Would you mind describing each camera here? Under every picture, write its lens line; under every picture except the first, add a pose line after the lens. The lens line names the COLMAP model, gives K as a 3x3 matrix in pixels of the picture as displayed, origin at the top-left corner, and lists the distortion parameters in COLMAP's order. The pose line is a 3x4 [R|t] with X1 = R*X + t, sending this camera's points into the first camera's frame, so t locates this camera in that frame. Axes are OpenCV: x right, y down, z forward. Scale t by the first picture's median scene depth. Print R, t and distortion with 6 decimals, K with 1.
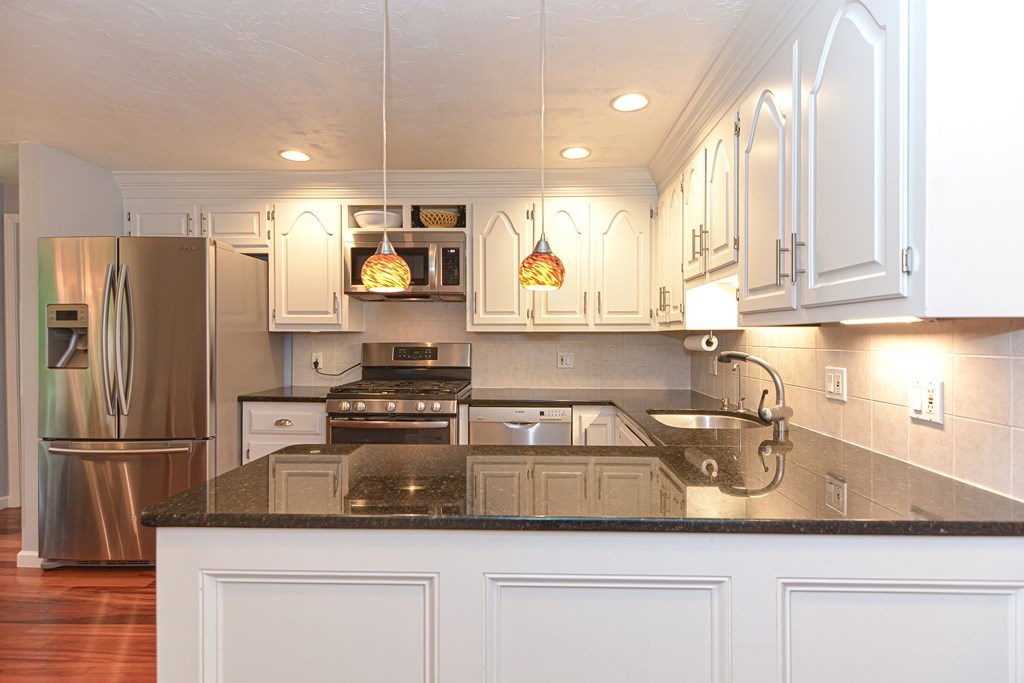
lens RADIAL K [[536.5, 0, 512.0], [0, 536.5, 341.5], [0, 0, 1]] dist [0.005950, 0.000439]
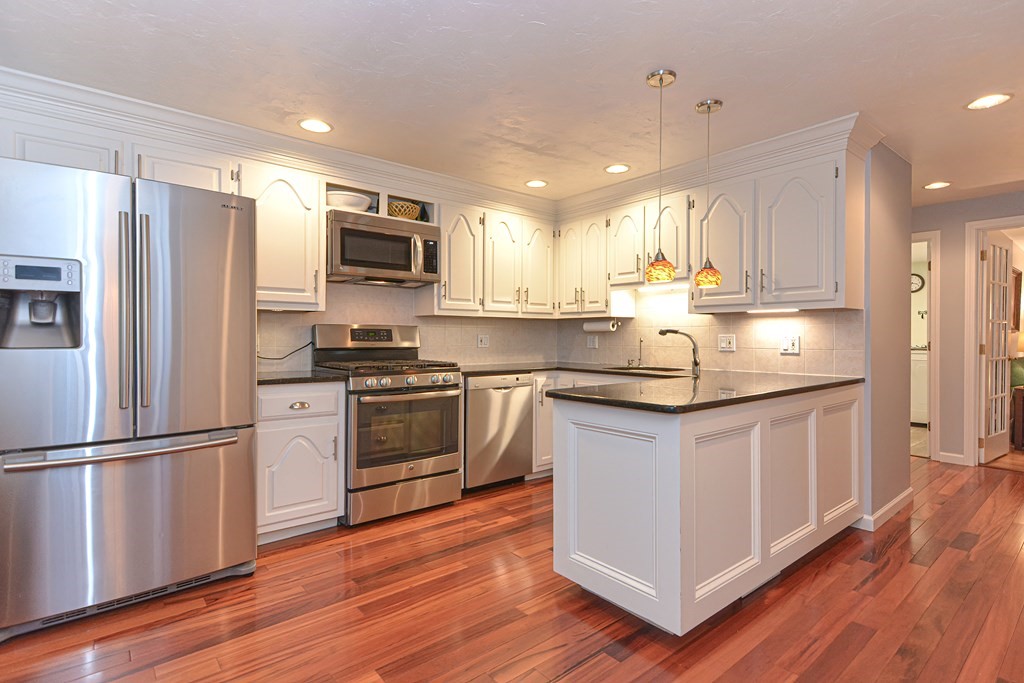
lens RADIAL K [[525.4, 0, 552.7], [0, 525.4, 337.1], [0, 0, 1]] dist [-0.002384, -0.000400]
pose [[0.713399, -0.000115, 0.700758, -0.692927], [0.004304, 0.999982, -0.004218, 0.034497], [-0.700744, 0.006026, 0.713387, 0.032221]]
